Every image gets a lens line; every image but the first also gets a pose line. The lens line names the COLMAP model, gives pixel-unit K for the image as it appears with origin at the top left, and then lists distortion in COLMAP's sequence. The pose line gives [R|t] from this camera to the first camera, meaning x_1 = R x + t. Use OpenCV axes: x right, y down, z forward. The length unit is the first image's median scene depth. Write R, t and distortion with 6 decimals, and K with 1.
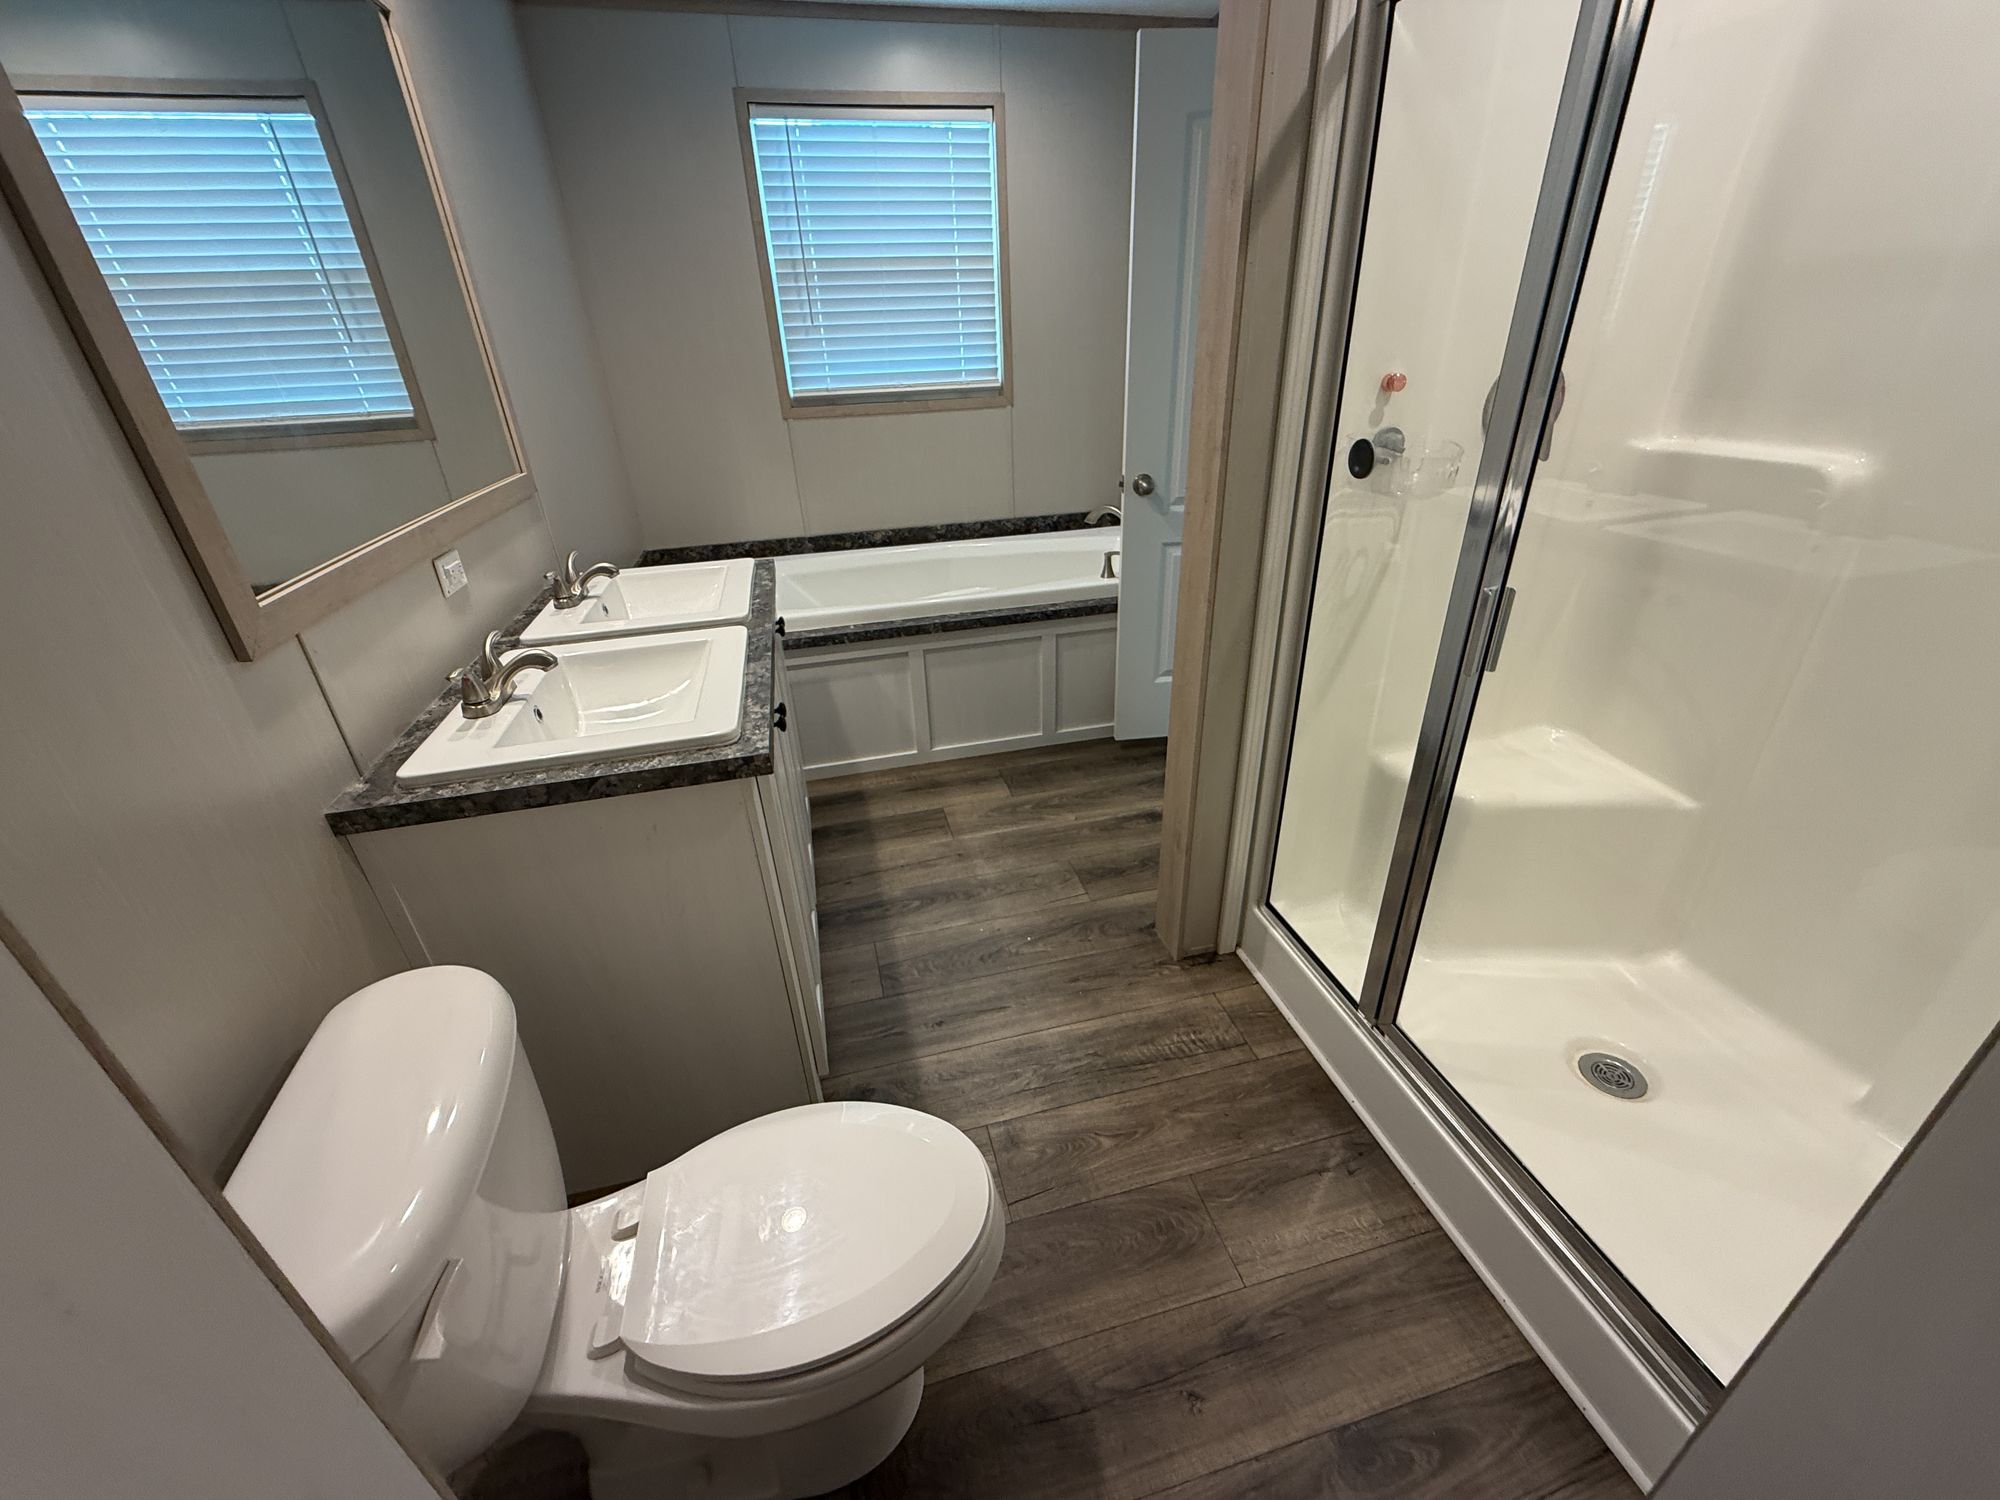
lens RADIAL K [[792.9, 0, 1000.0], [0, 792.9, 750.0], [0, 0, 1]] dist [0.000545, -0.000606]
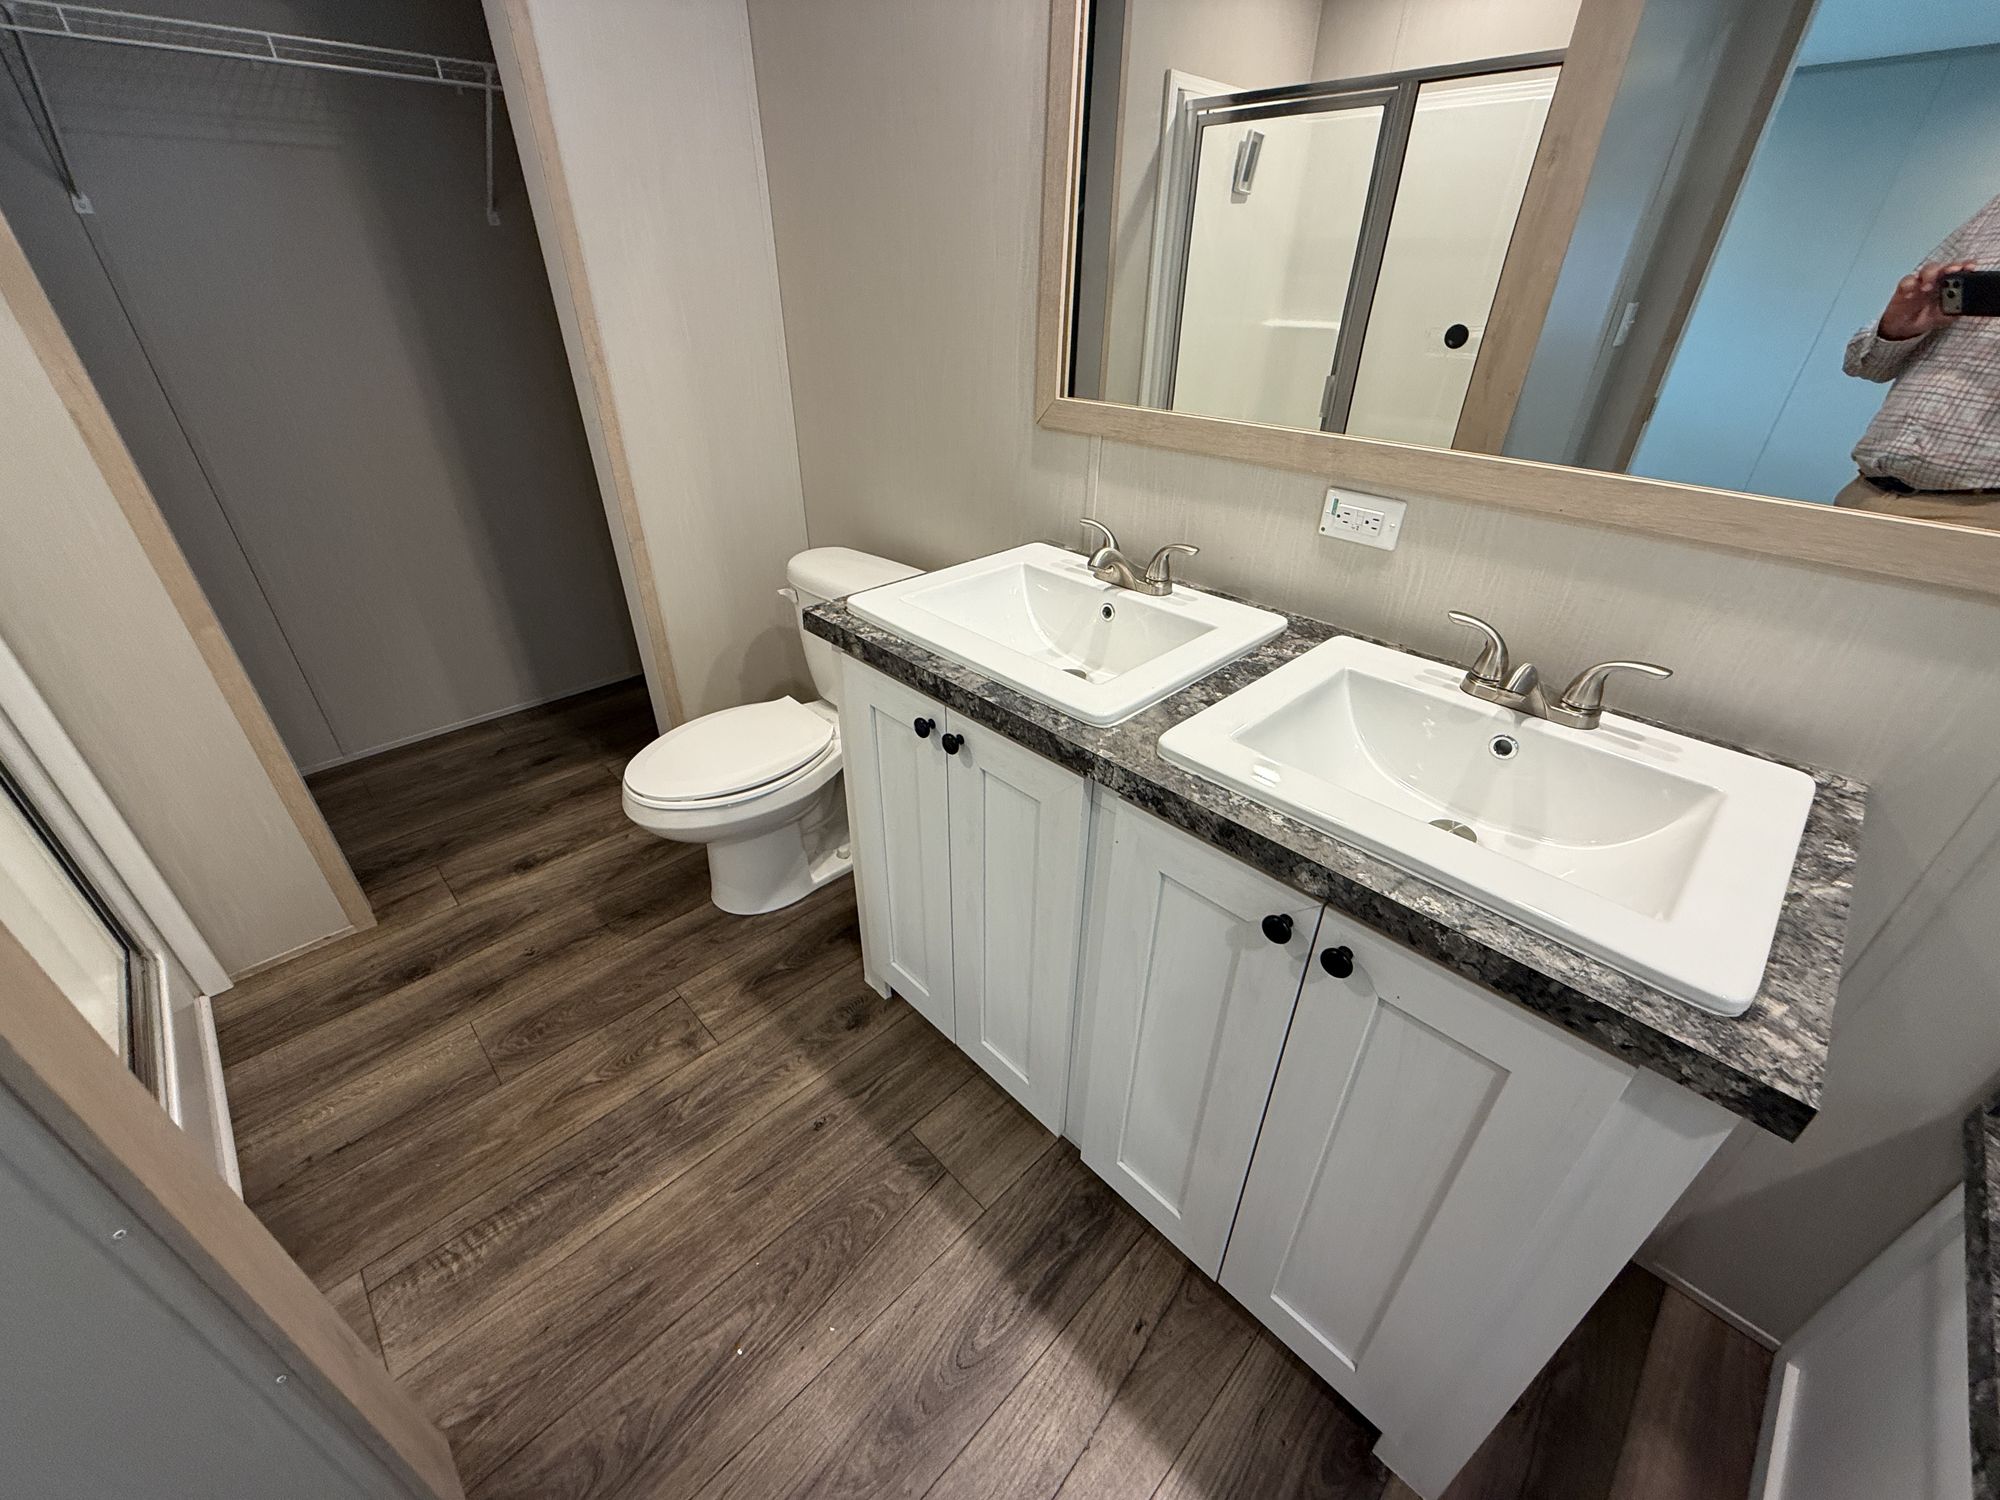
lens RADIAL K [[792.9, 0, 1000.0], [0, 792.9, 750.0], [0, 0, 1]] dist [0.000545, -0.000606]
pose [[-0.864059, 0.285085, -0.414883, -0.011868], [-0.213802, 0.538312, 0.815174, -0.546141], [0.455730, 0.793062, -0.404182, 1.117611]]
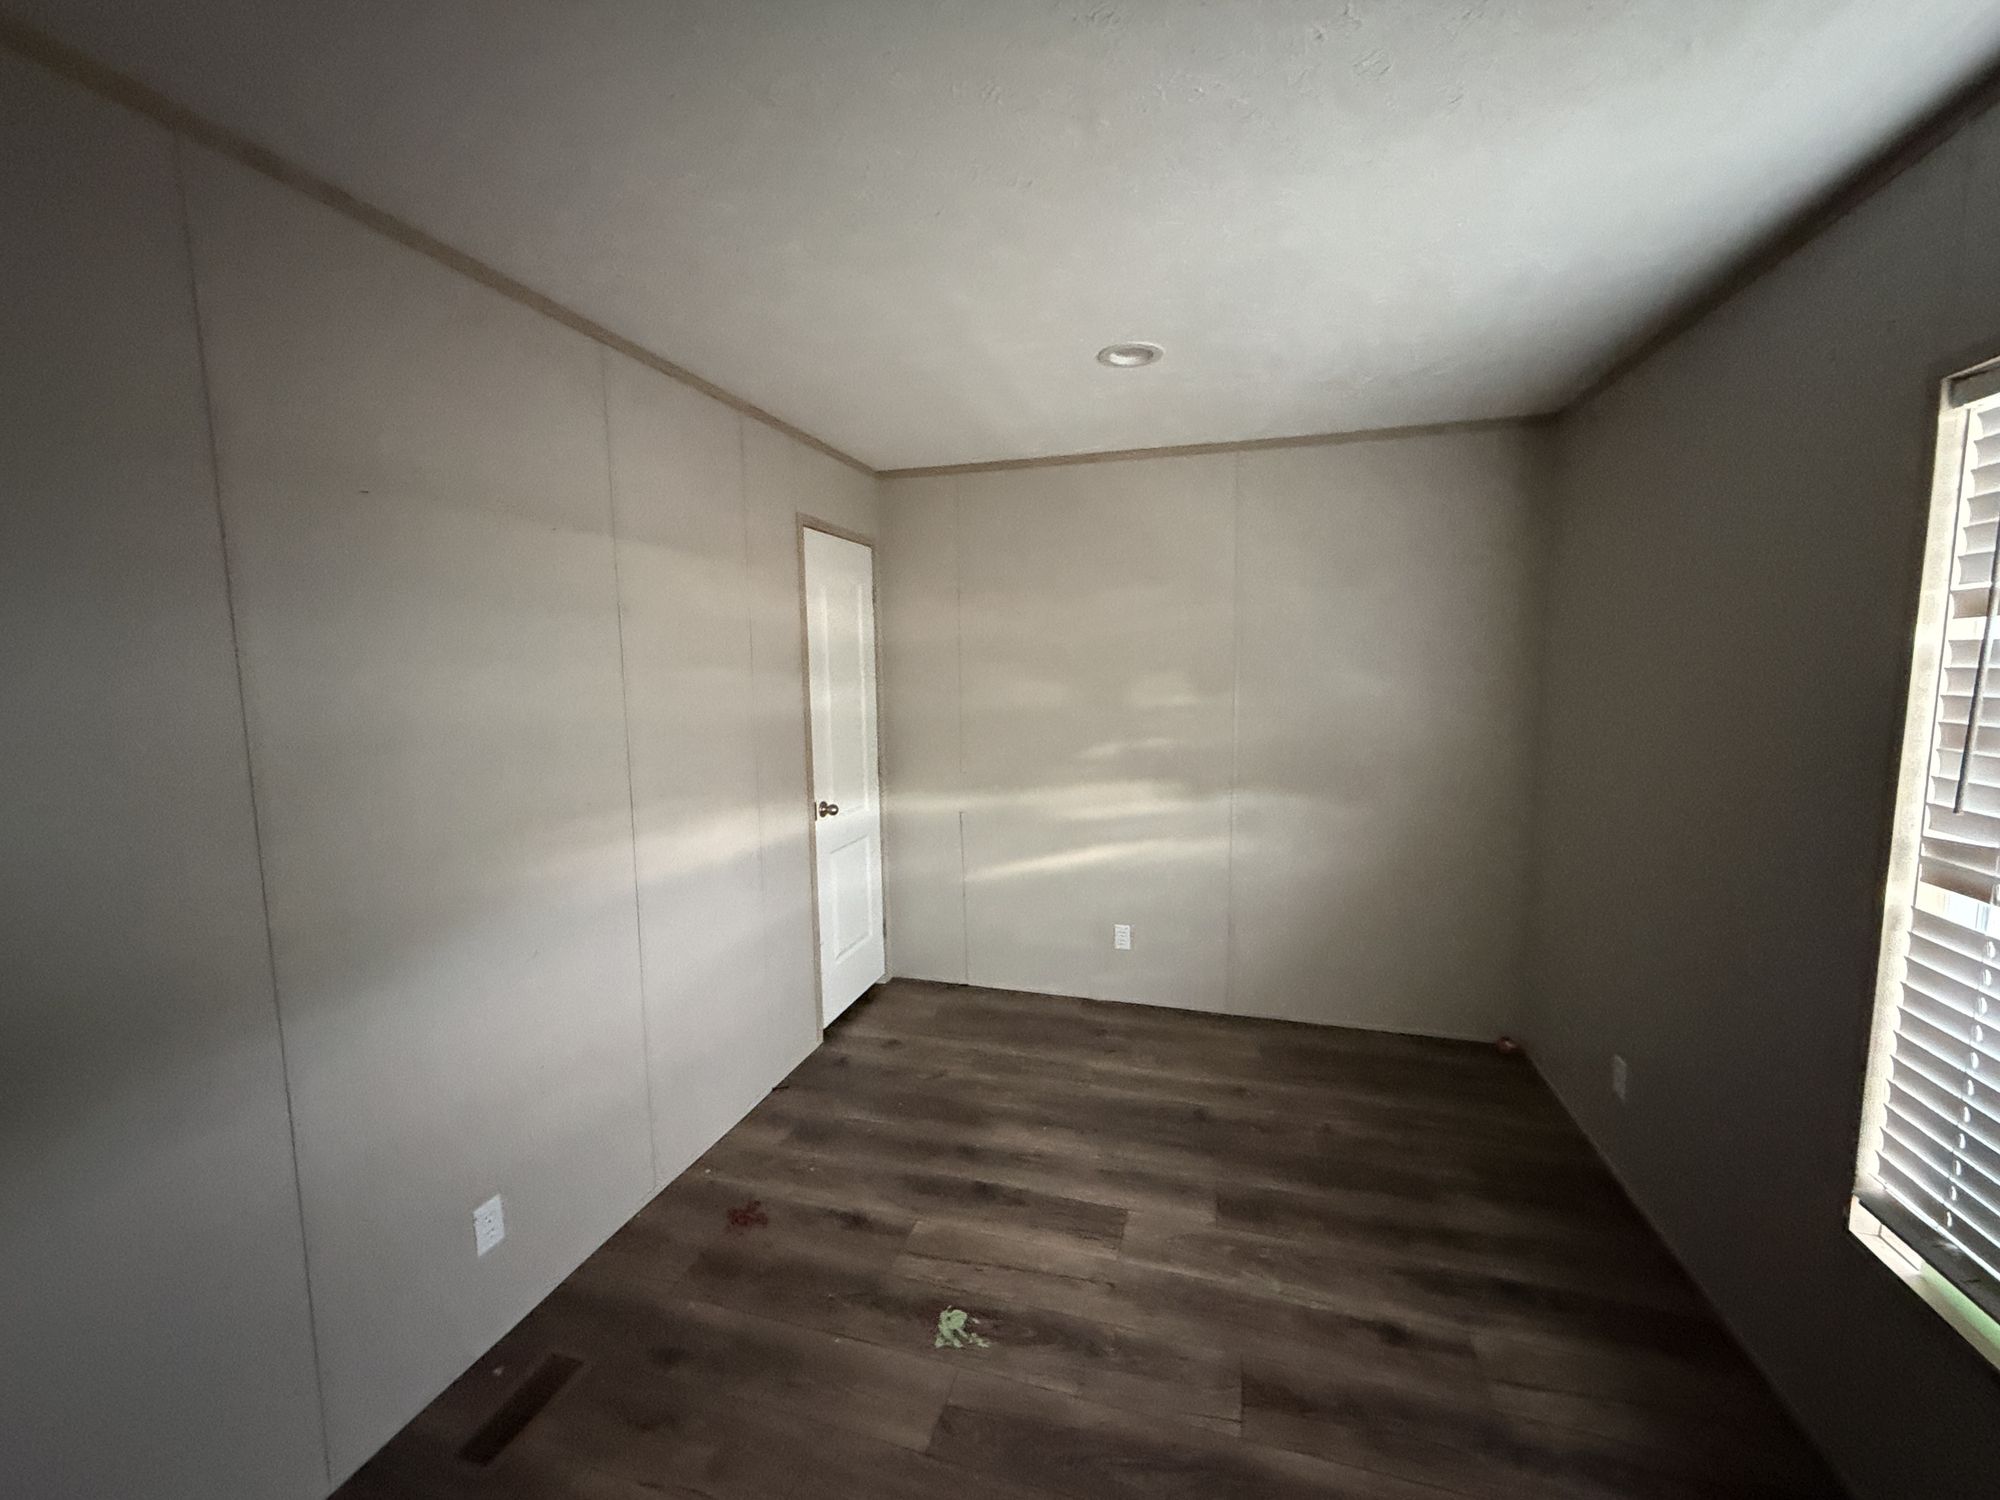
lens RADIAL K [[792.9, 0, 1000.0], [0, 792.9, 750.0], [0, 0, 1]] dist [0.000545, -0.000606]
pose [[0.860638, 0.080430, -0.502825, 0.291770], [-0.250130, 0.926882, -0.279864, -0.164938], [0.443550, 0.366633, 0.817829, 0.094430]]
